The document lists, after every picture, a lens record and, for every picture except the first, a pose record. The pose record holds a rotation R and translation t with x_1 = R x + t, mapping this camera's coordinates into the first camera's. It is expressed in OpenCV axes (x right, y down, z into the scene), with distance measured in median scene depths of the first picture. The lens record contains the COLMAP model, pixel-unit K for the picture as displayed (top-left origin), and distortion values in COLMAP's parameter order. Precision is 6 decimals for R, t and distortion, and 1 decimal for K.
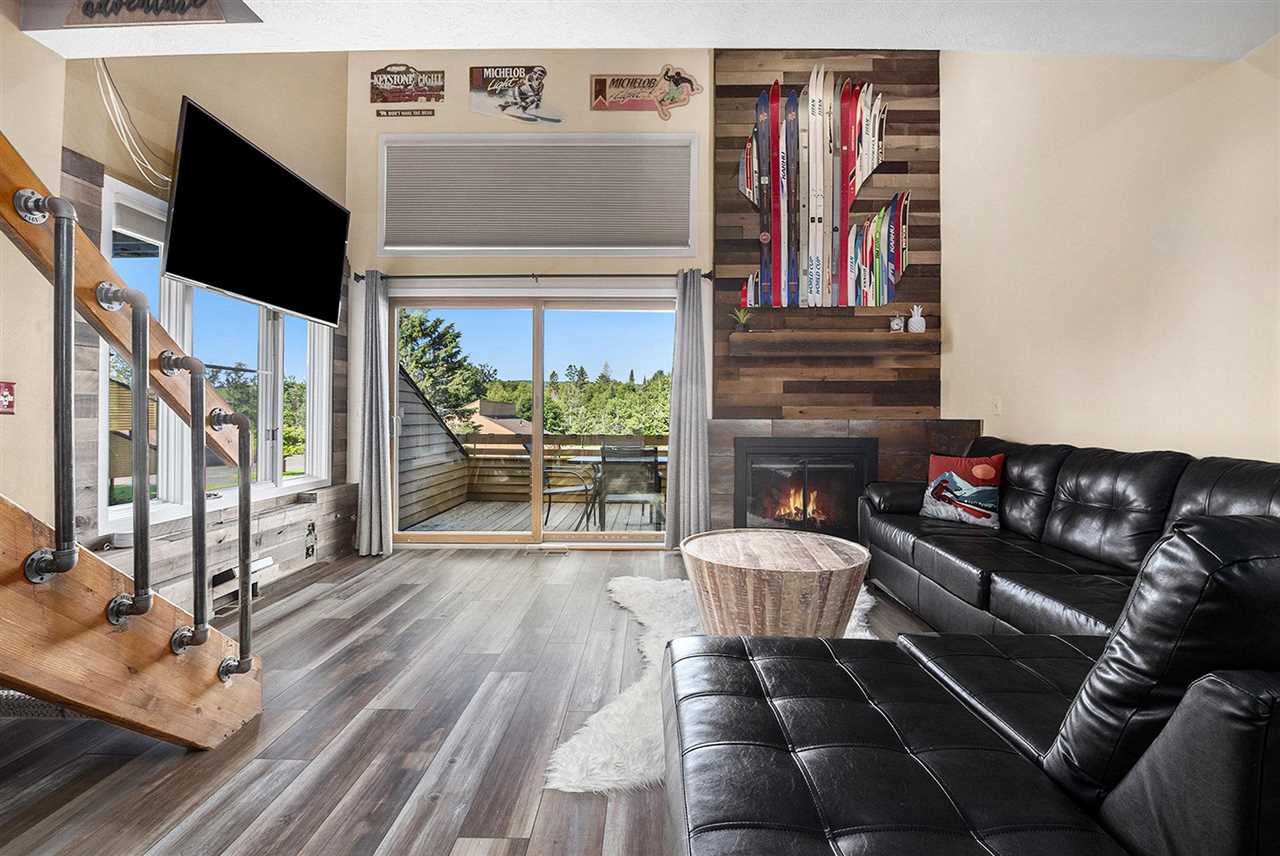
lens RADIAL K [[558.6, 0, 638.2], [0, 558.6, 417.5], [0, 0, 1]] dist [-0.000007, -0.007430]
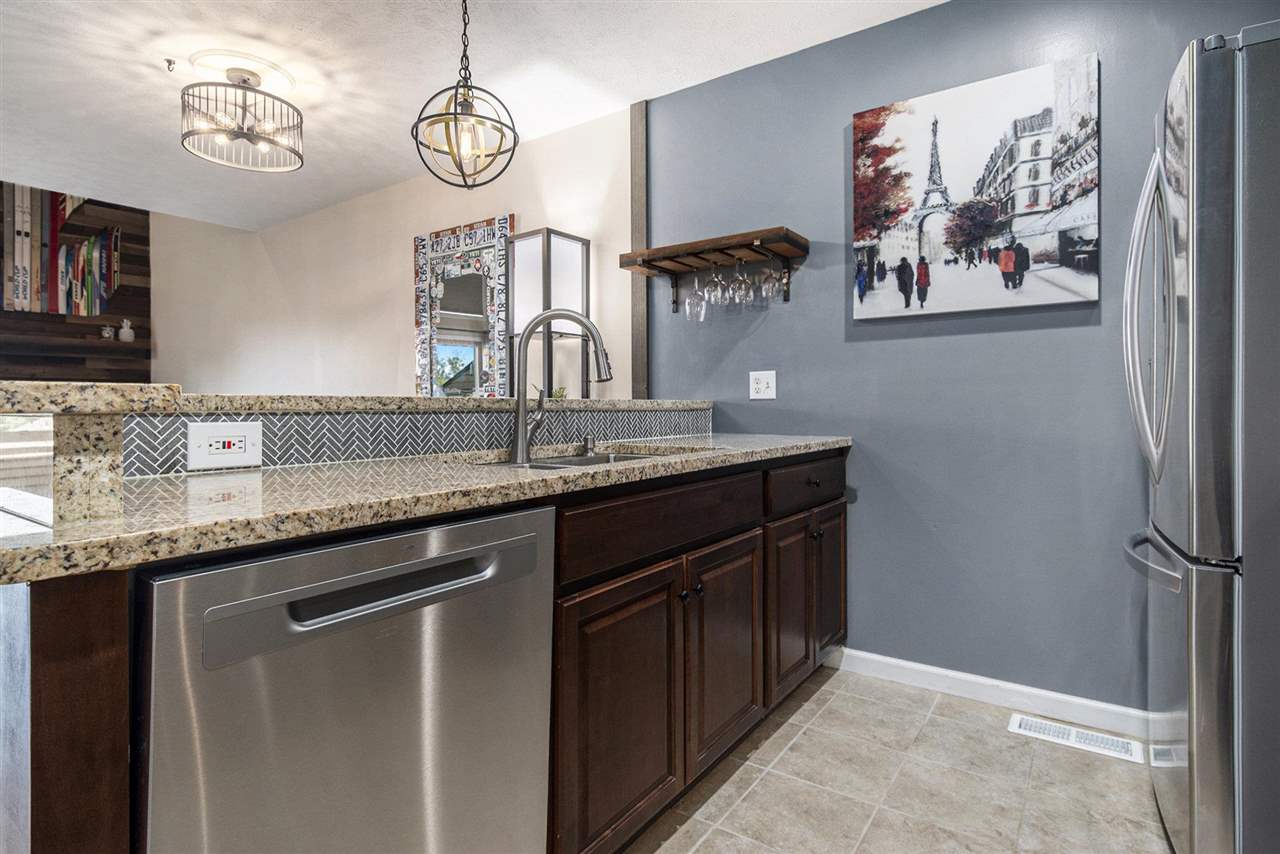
lens RADIAL K [[677.7, 0, 650.6], [0, 677.7, 418.7], [0, 0, 1]] dist [0.005162, -0.006271]
pose [[0.563261, -0.024219, 0.825924, -0.107185], [0.012215, 0.999705, 0.020985, 0.007015], [-0.826188, -0.001731, 0.563391, -0.839821]]
